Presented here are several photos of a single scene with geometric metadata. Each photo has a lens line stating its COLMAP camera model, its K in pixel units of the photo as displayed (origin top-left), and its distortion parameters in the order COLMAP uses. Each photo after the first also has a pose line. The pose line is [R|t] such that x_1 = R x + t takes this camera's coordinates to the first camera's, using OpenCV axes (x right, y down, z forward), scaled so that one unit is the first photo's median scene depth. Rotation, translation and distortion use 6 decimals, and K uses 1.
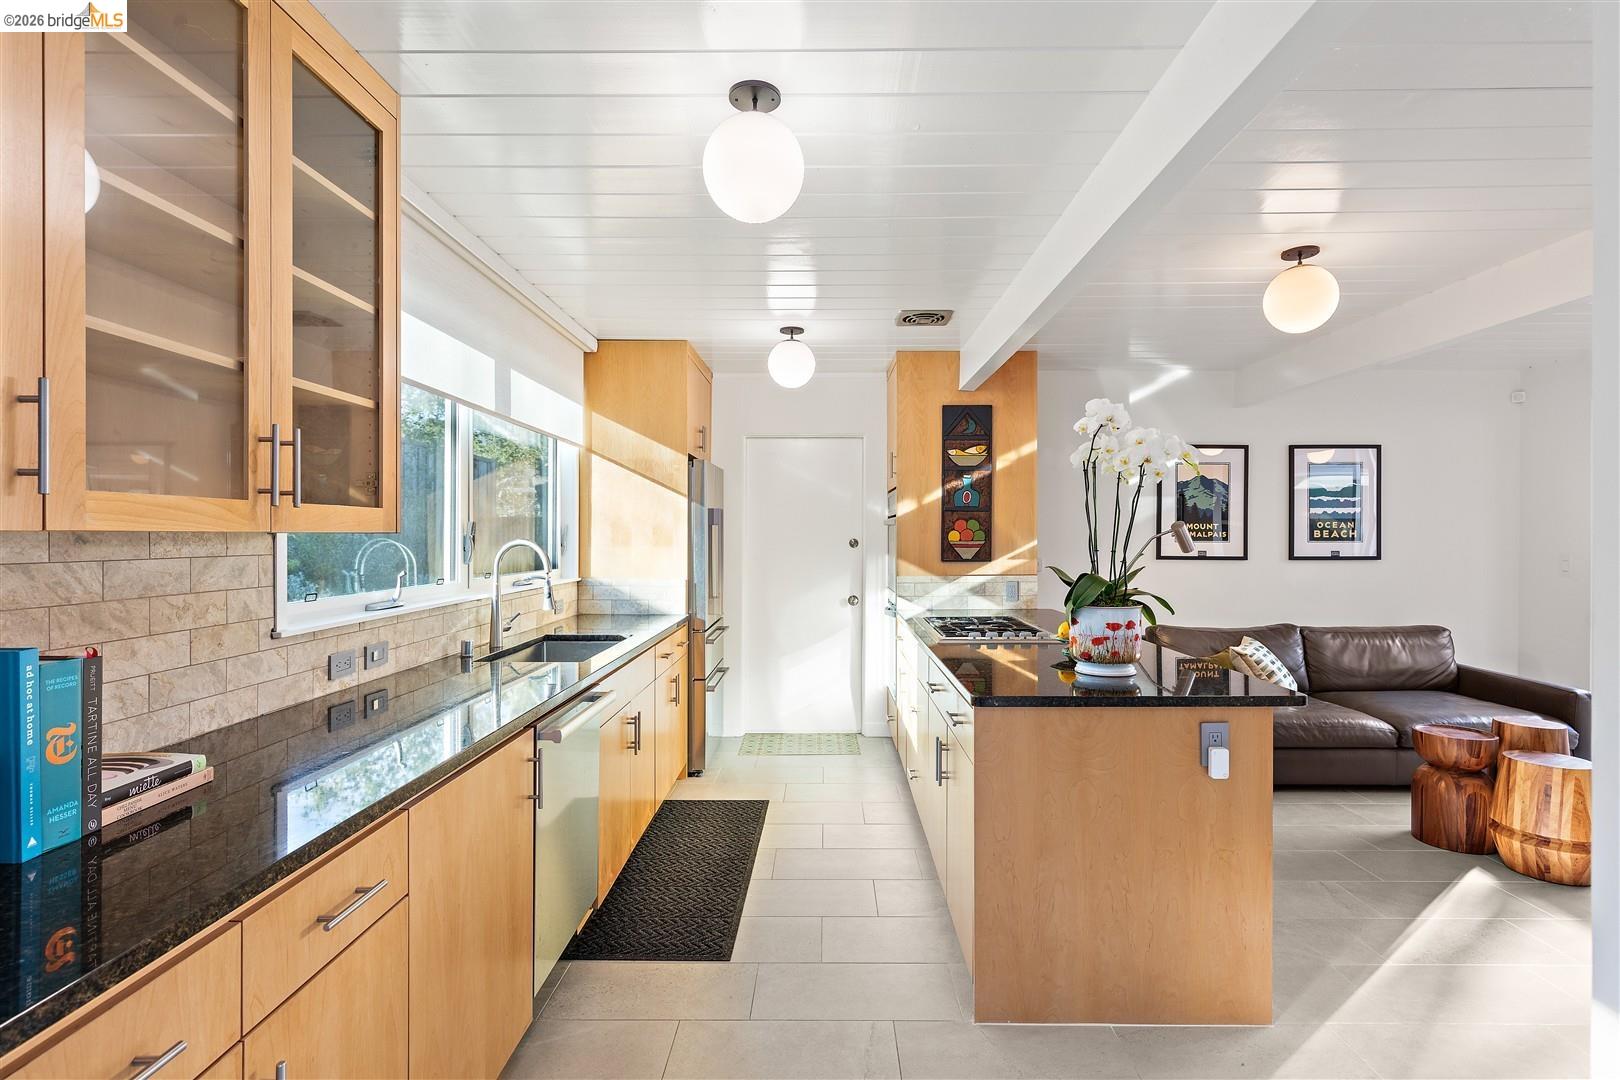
lens RADIAL K [[789.9, 0, 814.0], [0, 789.9, 555.9], [0, 0, 1]] dist [0.000514, 0.000747]
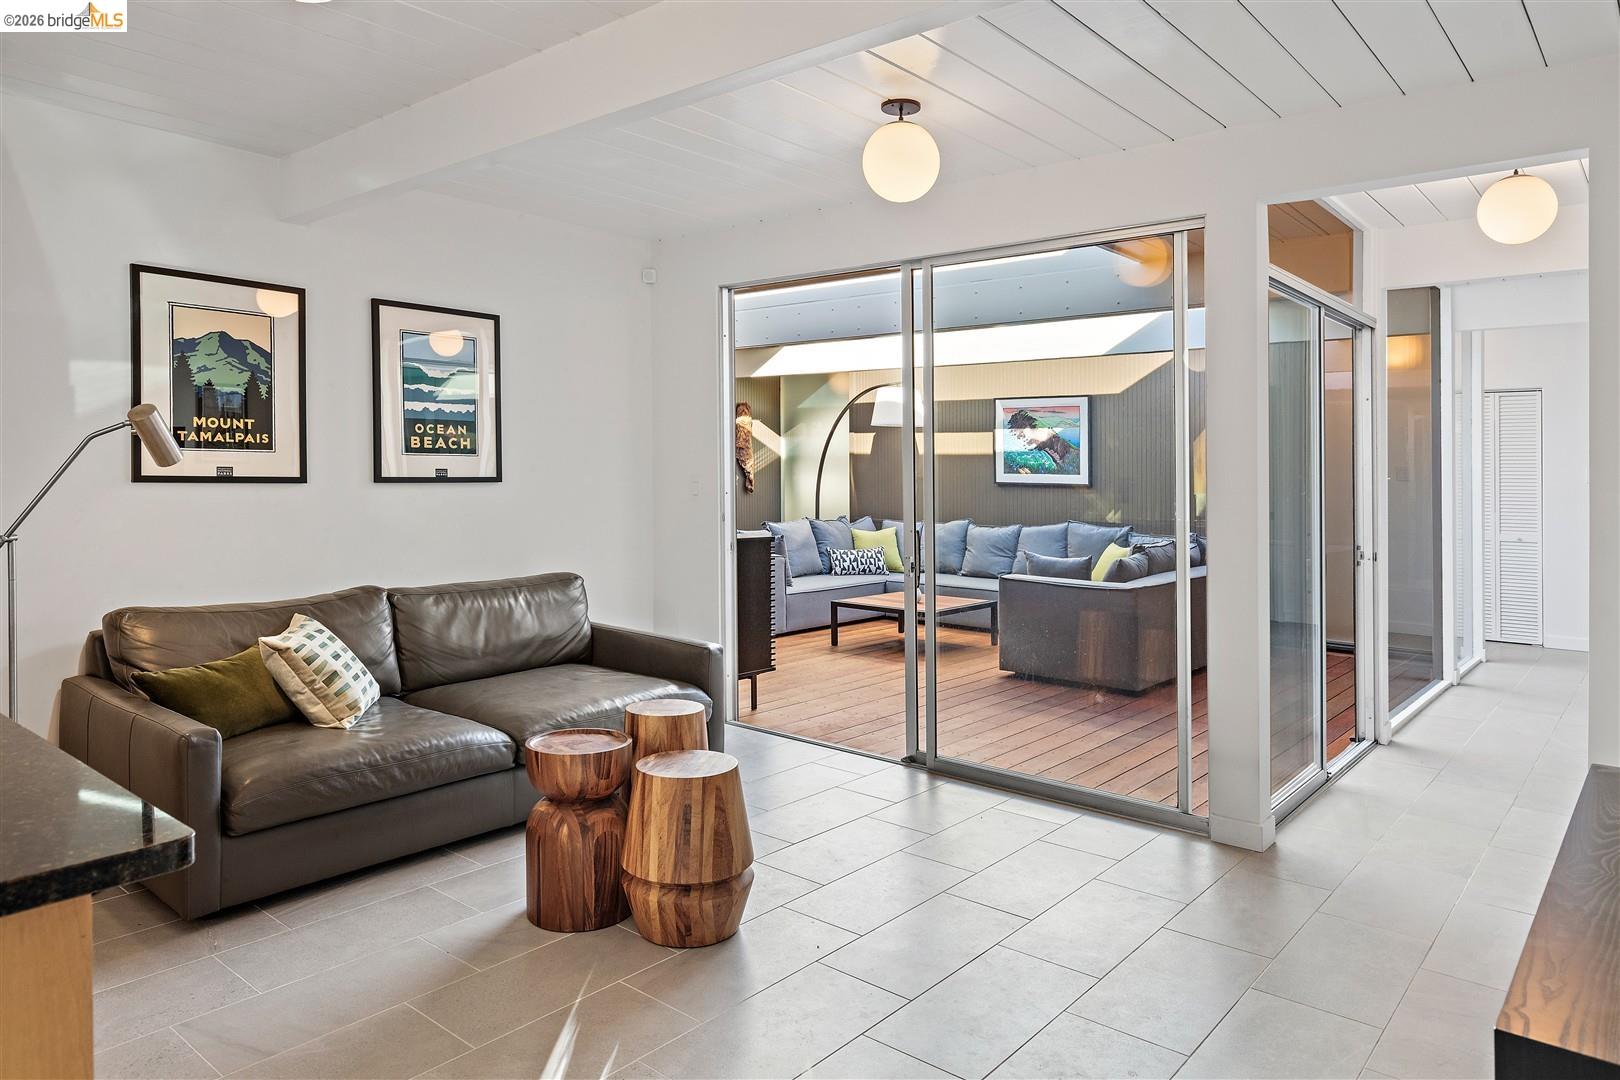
lens RADIAL K [[1043.3, 0, 810.0], [0, 1043.3, 540.0], [0, 0, 1]] dist [-0.000721, -0.000596]
pose [[0.640001, -0.043717, 0.767130, 0.206959], [0.006170, 0.998640, 0.051763, 0.010903], [-0.768349, -0.028395, 0.639400, 0.229343]]
